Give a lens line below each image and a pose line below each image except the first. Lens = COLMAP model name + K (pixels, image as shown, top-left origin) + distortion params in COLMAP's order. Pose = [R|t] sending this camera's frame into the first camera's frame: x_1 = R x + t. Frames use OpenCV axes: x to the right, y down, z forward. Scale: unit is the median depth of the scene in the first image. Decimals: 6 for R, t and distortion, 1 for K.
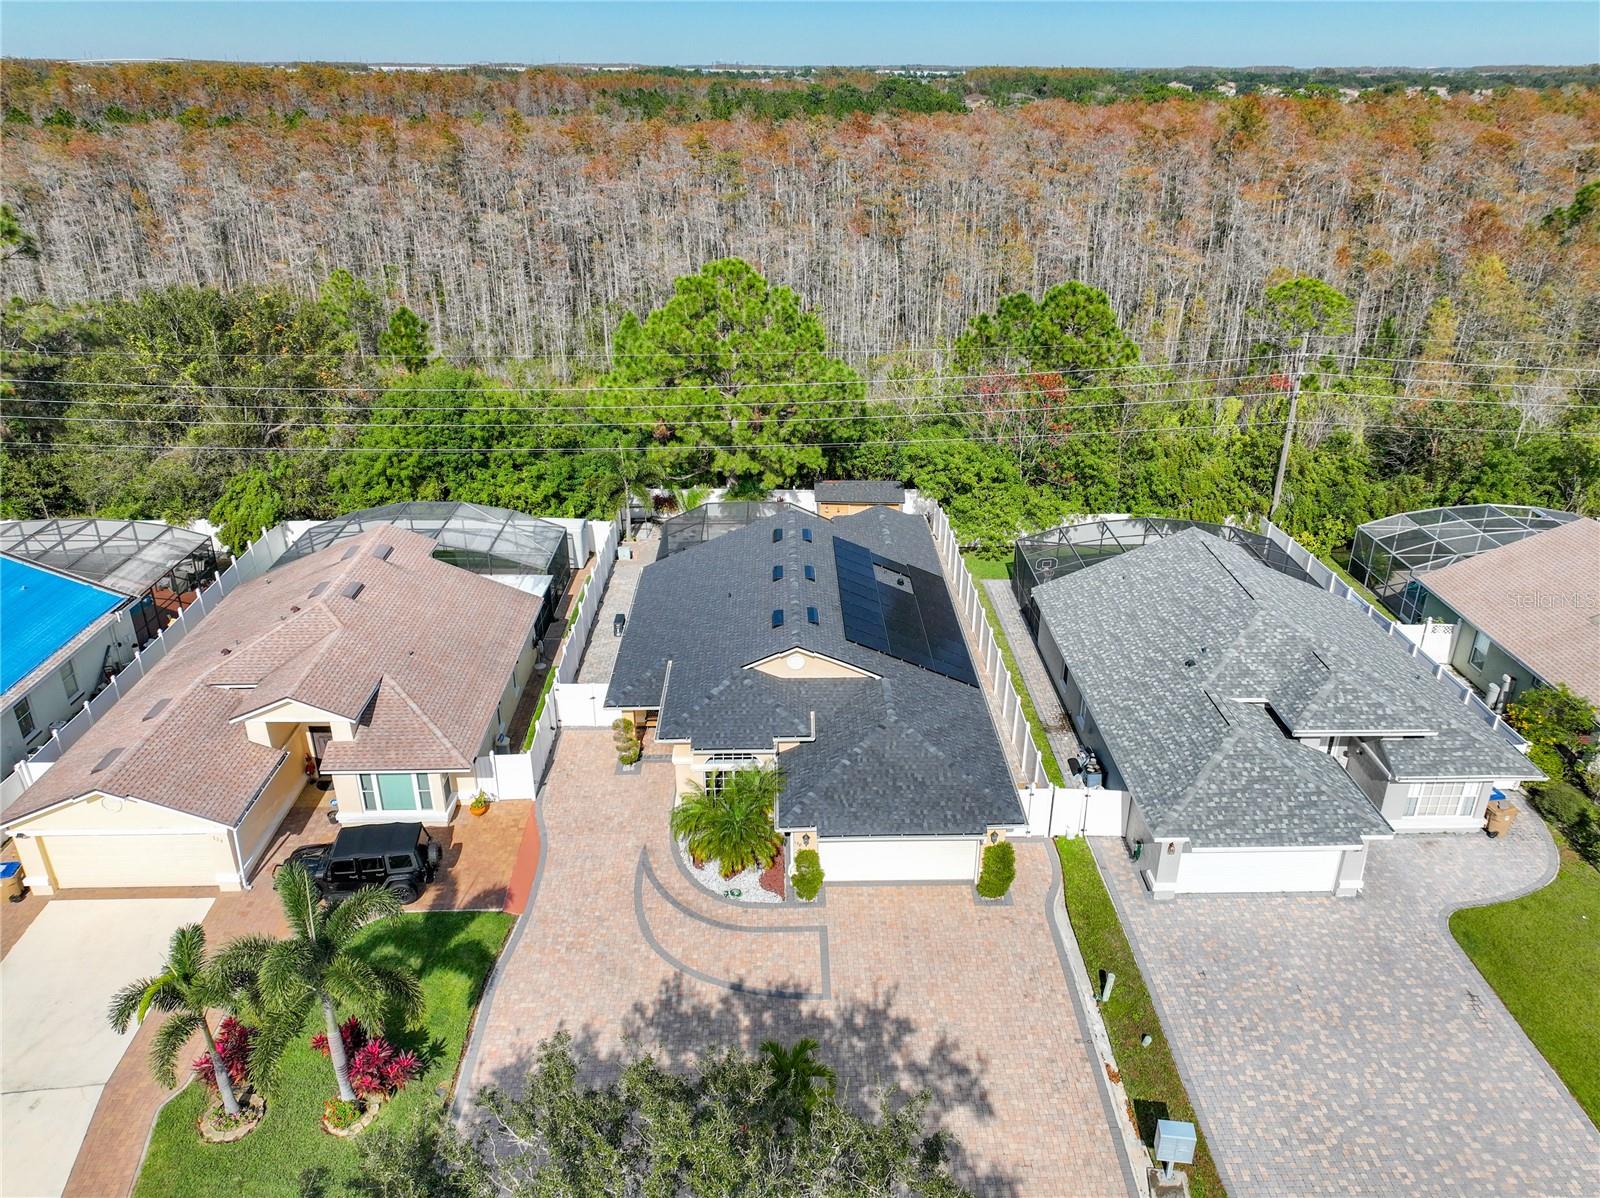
lens RADIAL K [[1138.0, 0, 813.7], [0, 1138.0, 594.8], [0, 0, 1]] dist [0.000507, 0.004787]
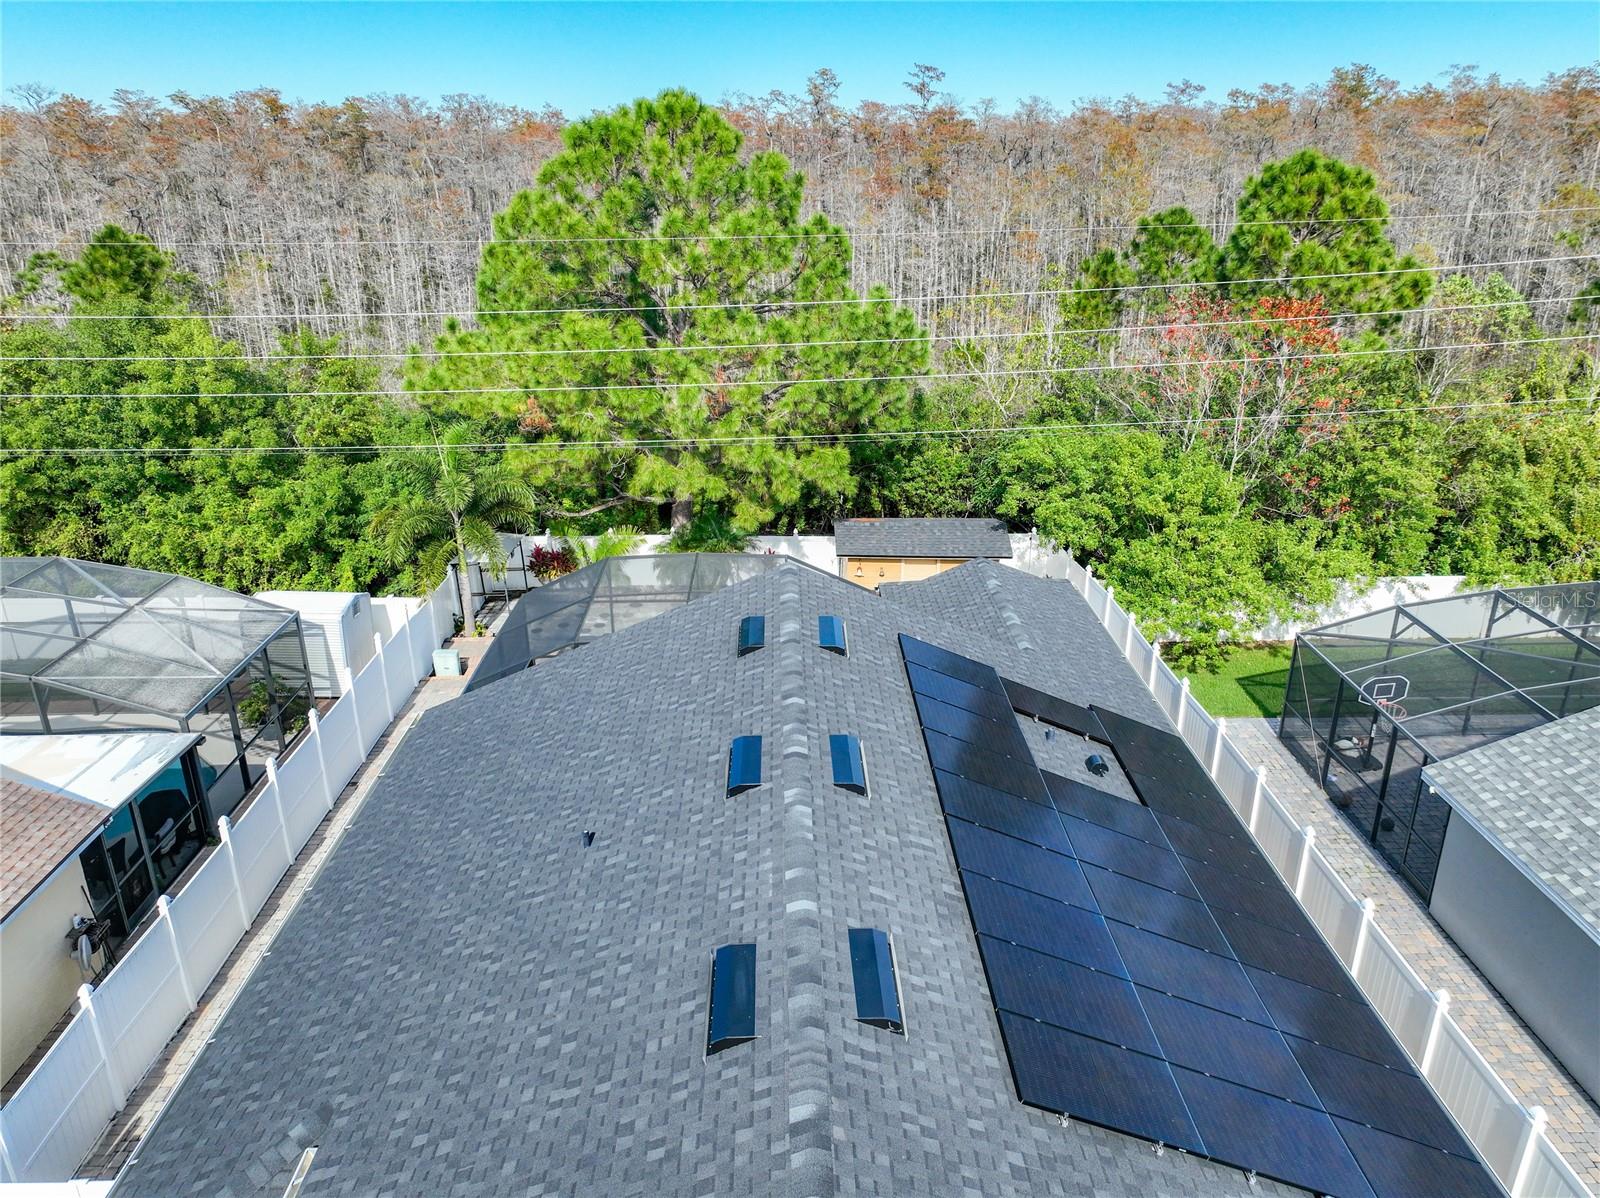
lens RADIAL K [[1117.6, 0, 811.3], [0, 1117.6, 605.6], [0, 0, 1]] dist [0.000653, 0.020412]
pose [[0.999978, -0.006166, -0.002348, -0.015239], [0.006034, 0.998594, -0.052659, -0.056483], [0.002669, 0.052643, 0.998610, 0.846119]]
